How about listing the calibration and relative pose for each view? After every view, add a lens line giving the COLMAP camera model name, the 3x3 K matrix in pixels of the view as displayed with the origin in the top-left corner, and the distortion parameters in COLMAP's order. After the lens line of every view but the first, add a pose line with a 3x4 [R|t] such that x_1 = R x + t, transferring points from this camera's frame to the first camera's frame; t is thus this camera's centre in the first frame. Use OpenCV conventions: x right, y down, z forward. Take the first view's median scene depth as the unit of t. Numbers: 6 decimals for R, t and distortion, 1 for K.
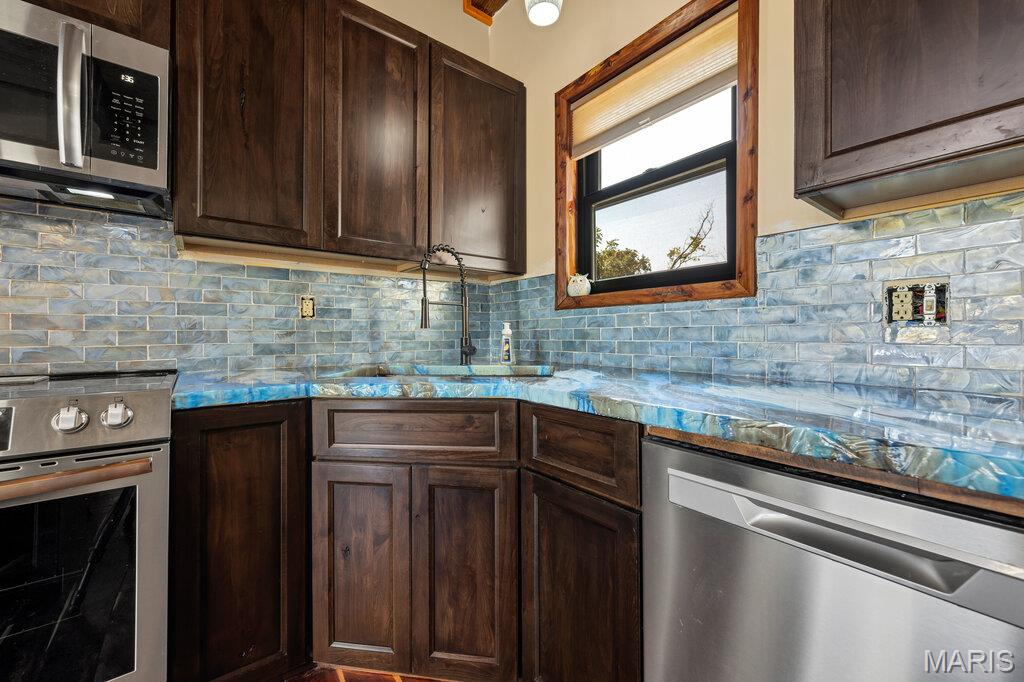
lens RADIAL K [[403.4, 0, 513.6], [0, 403.4, 332.8], [0, 0, 1]] dist [0.002213, 0.000181]
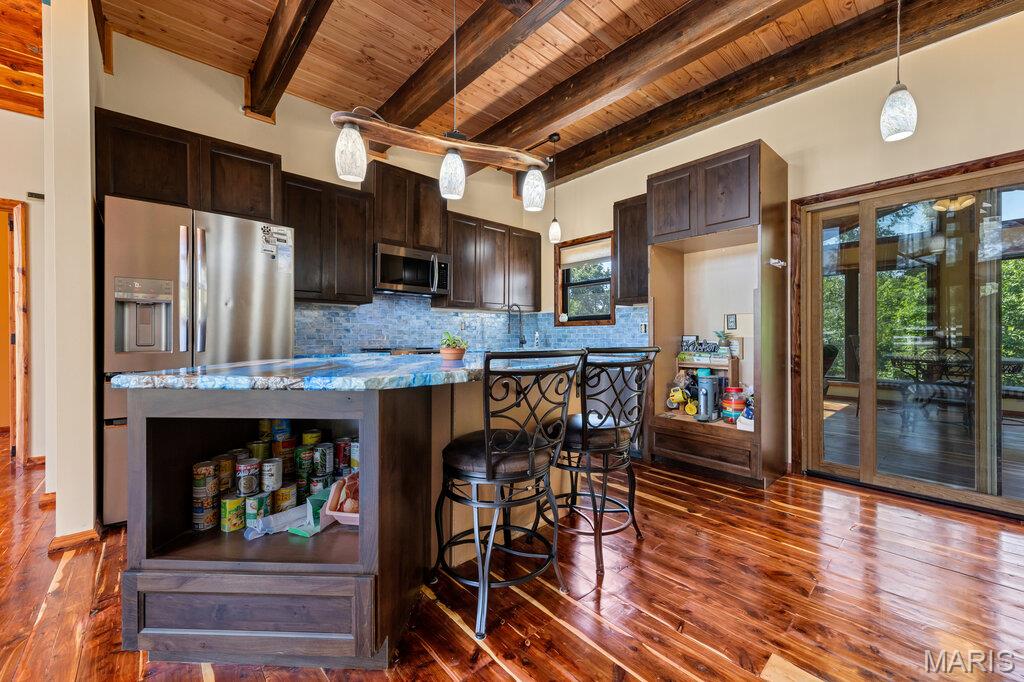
lens RADIAL K [[403.4, 0, 518.4], [0, 403.4, 337.4], [0, 0, 1]] dist [0.002213, 0.000181]
pose [[0.996599, -0.001720, 0.082386, -0.362591], [0.001503, 0.999995, 0.002696, 0.005066], [-0.082390, -0.002563, 0.996597, -1.669700]]
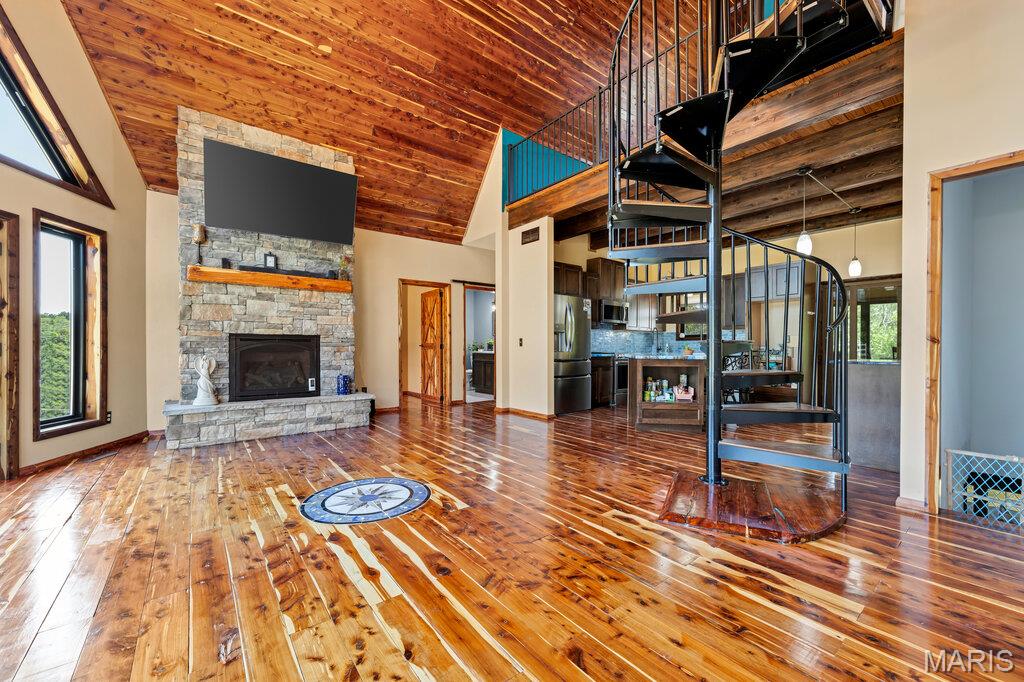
lens RADIAL K [[403.4, 0, 506.6], [0, 403.4, 348.2], [0, 0, 1]] dist [0.002213, 0.000181]
pose [[0.999984, 0.002984, 0.004827, -1.940039], [-0.003016, 0.999973, 0.006653, 0.005076], [-0.004807, -0.006667, 0.999966, -3.752675]]
